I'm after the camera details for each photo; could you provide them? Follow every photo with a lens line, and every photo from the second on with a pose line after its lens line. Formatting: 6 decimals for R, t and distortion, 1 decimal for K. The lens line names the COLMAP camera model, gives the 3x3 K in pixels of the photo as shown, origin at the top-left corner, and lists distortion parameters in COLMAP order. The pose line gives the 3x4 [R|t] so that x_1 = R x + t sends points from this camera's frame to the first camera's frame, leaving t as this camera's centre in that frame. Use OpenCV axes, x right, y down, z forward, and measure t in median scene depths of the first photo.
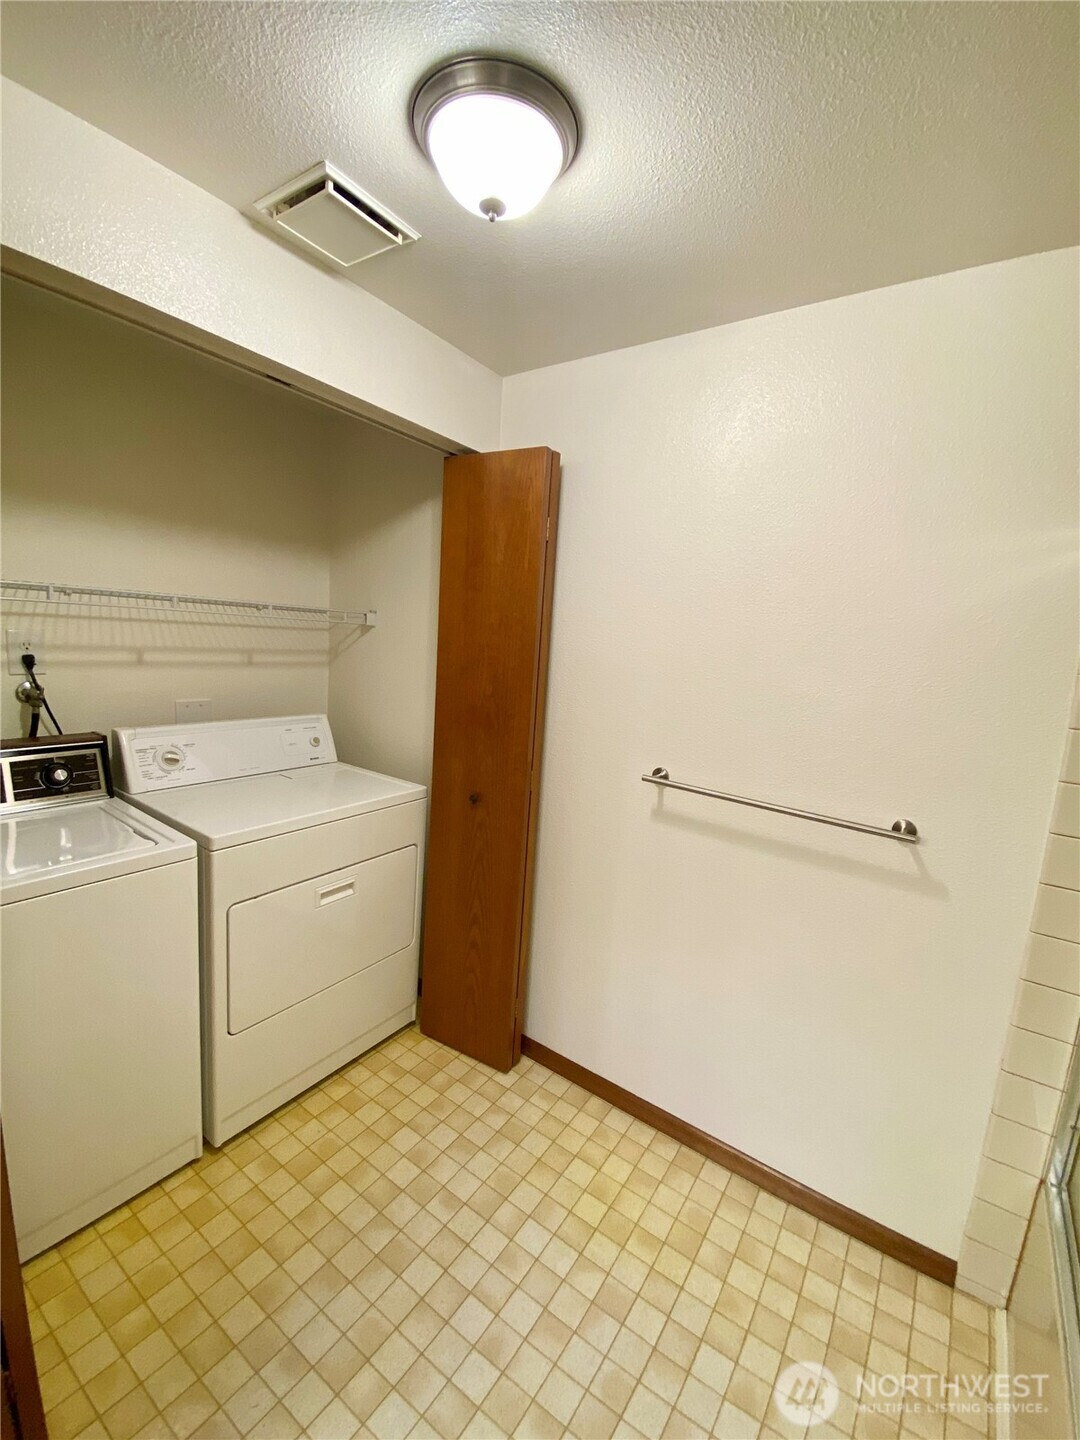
lens RADIAL K [[598.9, 0, 543.3], [0, 598.9, 716.3], [0, 0, 1]] dist [0.031600, -0.025507]
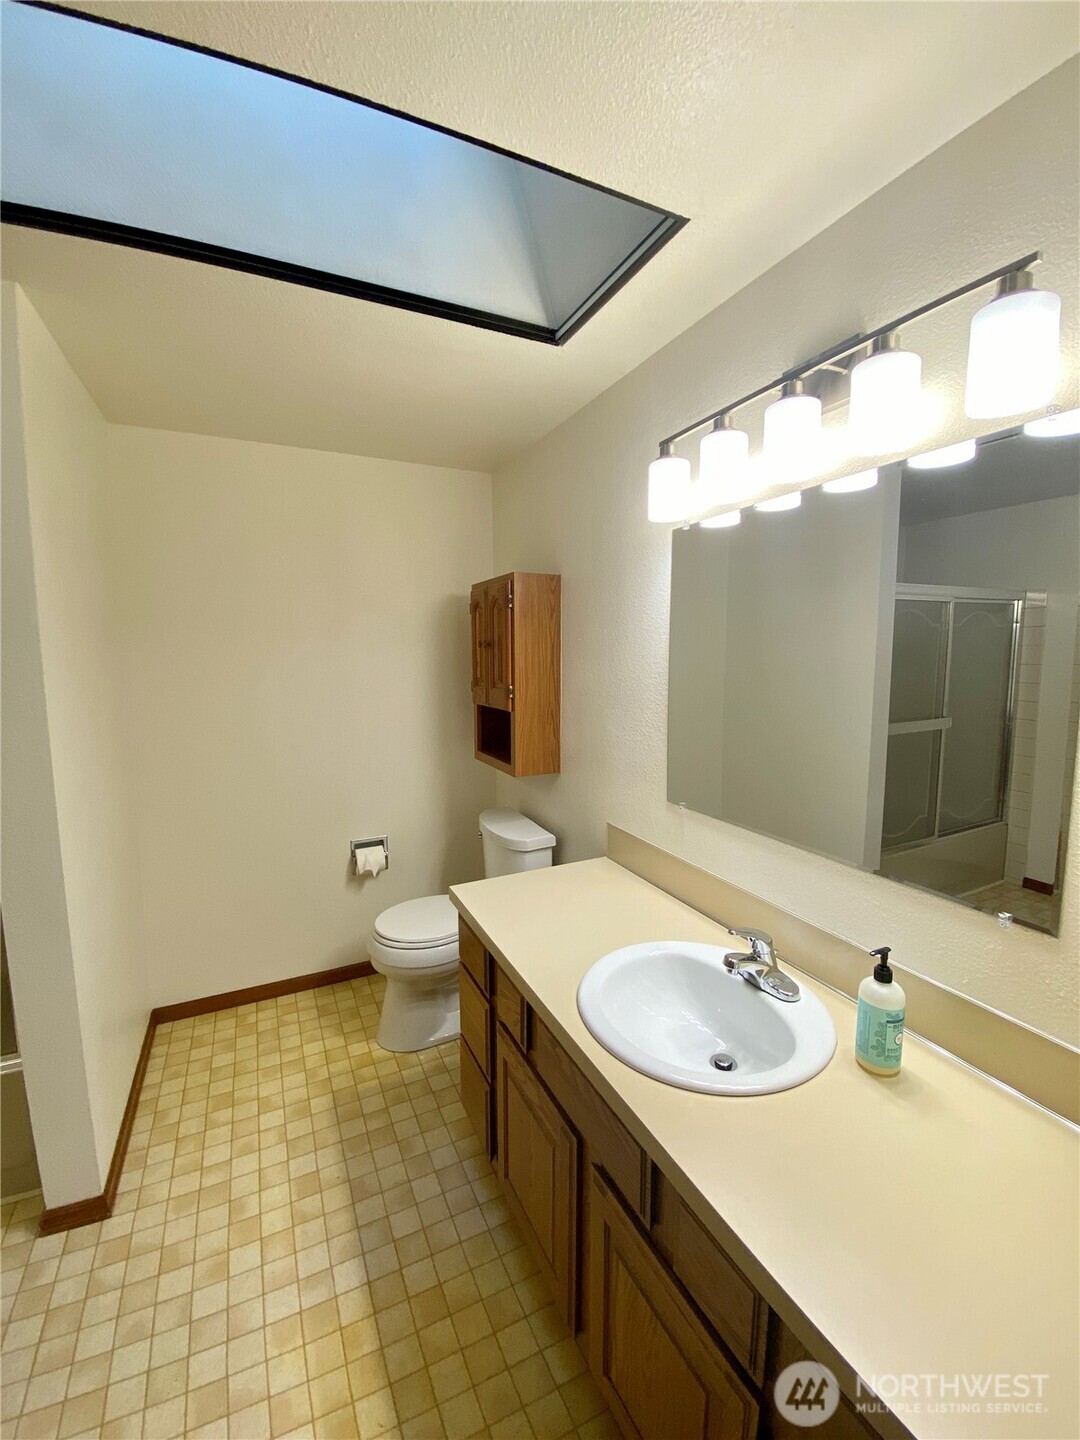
lens RADIAL K [[598.9, 0, 543.3], [0, 598.9, 716.3], [0, 0, 1]] dist [0.031600, -0.025507]
pose [[-0.865781, -0.130394, 0.483136, -1.051273], [0.007318, 0.962053, 0.272764, -0.302769], [-0.500370, 0.239689, -0.831973, 1.473110]]
